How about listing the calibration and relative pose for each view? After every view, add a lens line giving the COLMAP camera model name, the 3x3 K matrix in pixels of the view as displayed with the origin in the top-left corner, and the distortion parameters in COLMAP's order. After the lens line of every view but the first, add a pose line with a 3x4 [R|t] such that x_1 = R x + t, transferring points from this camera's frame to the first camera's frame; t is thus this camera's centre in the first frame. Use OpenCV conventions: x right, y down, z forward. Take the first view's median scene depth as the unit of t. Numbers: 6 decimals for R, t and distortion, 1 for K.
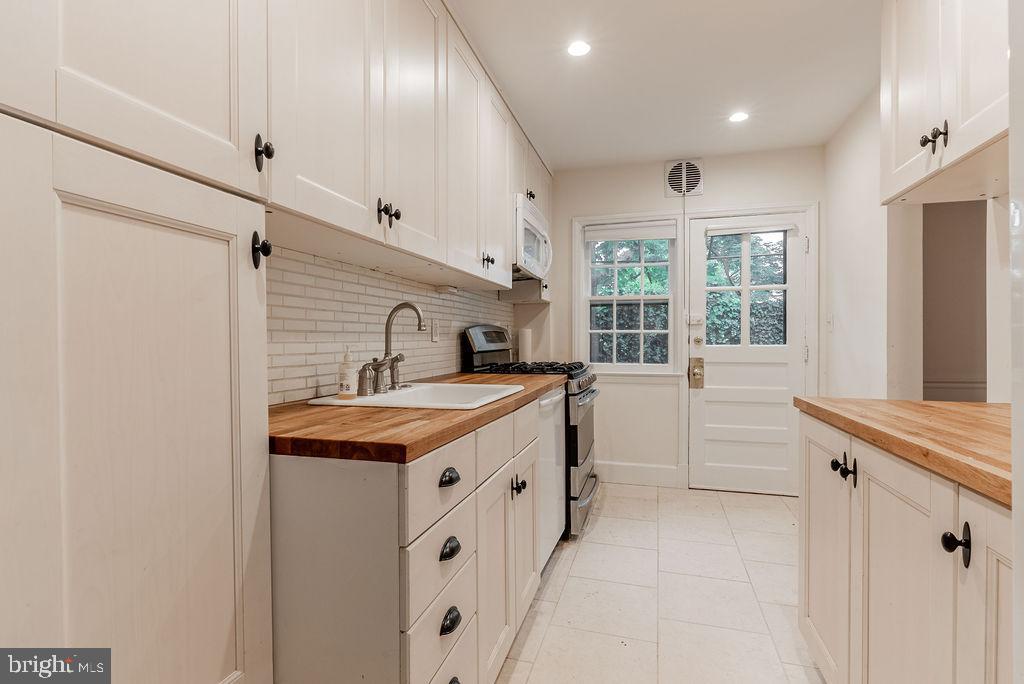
lens RADIAL K [[488.7, 0, 510.6], [0, 488.7, 341.5], [0, 0, 1]] dist [0.001333, -0.000044]
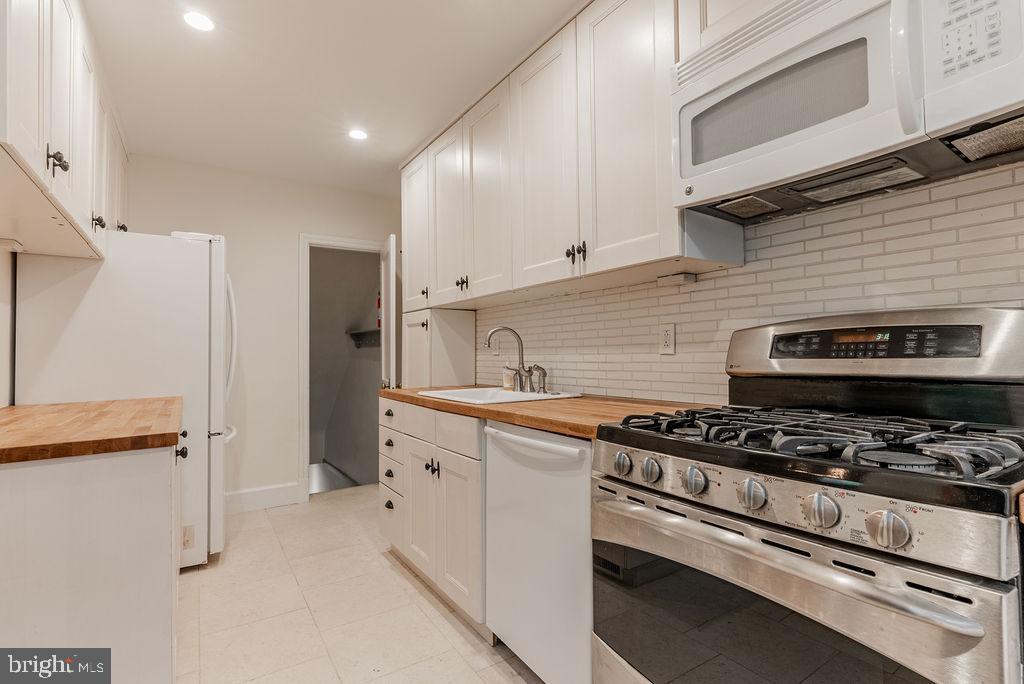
lens RADIAL K [[488.7, 0, 516.4], [0, 488.7, 346.2], [0, 0, 1]] dist [0.001333, -0.000044]
pose [[-0.645967, 0.005670, -0.763344, 0.778123], [0.013806, 0.999896, -0.004256, -0.018440], [0.763241, -0.013288, -0.645978, 1.826646]]
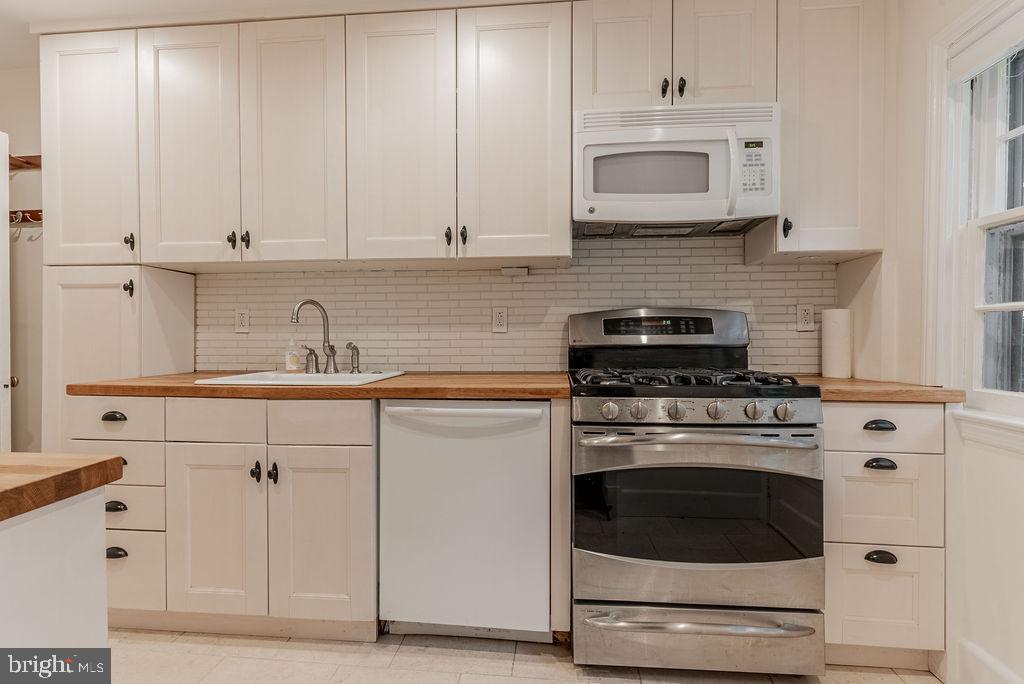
lens RADIAL K [[488.7, 0, 512.5], [0, 488.7, 345.3], [0, 0, 1]] dist [0.001333, -0.000044]
pose [[0.185214, 0.029155, -0.982266, 1.009073], [-0.004536, 0.999575, 0.028813, -0.004598], [0.982688, -0.000881, 0.185268, 1.196140]]
